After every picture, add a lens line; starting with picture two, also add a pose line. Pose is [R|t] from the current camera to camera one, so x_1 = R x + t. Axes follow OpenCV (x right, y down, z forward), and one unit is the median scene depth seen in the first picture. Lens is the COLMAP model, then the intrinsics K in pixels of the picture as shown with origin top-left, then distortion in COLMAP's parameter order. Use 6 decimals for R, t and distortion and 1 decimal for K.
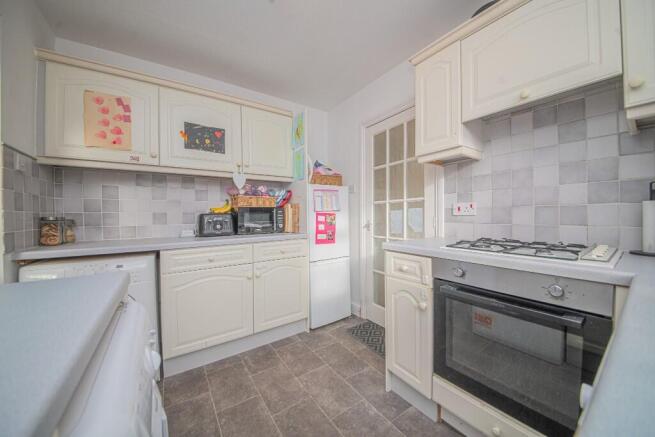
lens RADIAL K [[228.3, 0, 328.7], [0, 228.3, 216.8], [0, 0, 1]] dist [0.000695, 0.000010]
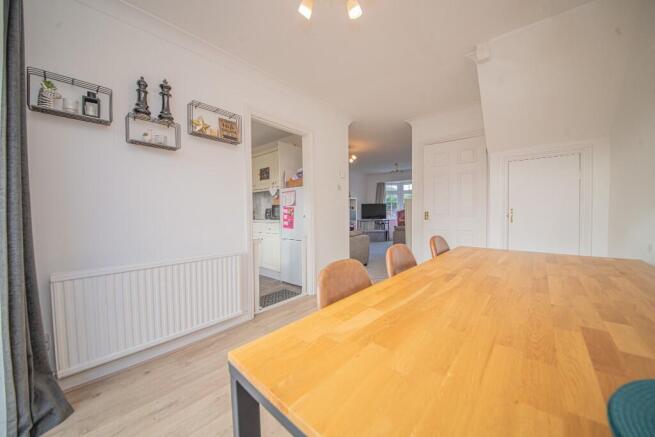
lens RADIAL K [[243.3, 0, 329.0], [0, 243.3, 217.3], [0, 0, 1]] dist [-0.000504, -0.000013]
pose [[0.236685, 0.022025, -0.971337, 1.586524], [0.004035, 0.999712, 0.023652, 0.011709], [0.971578, -0.009518, 0.236528, 0.900278]]
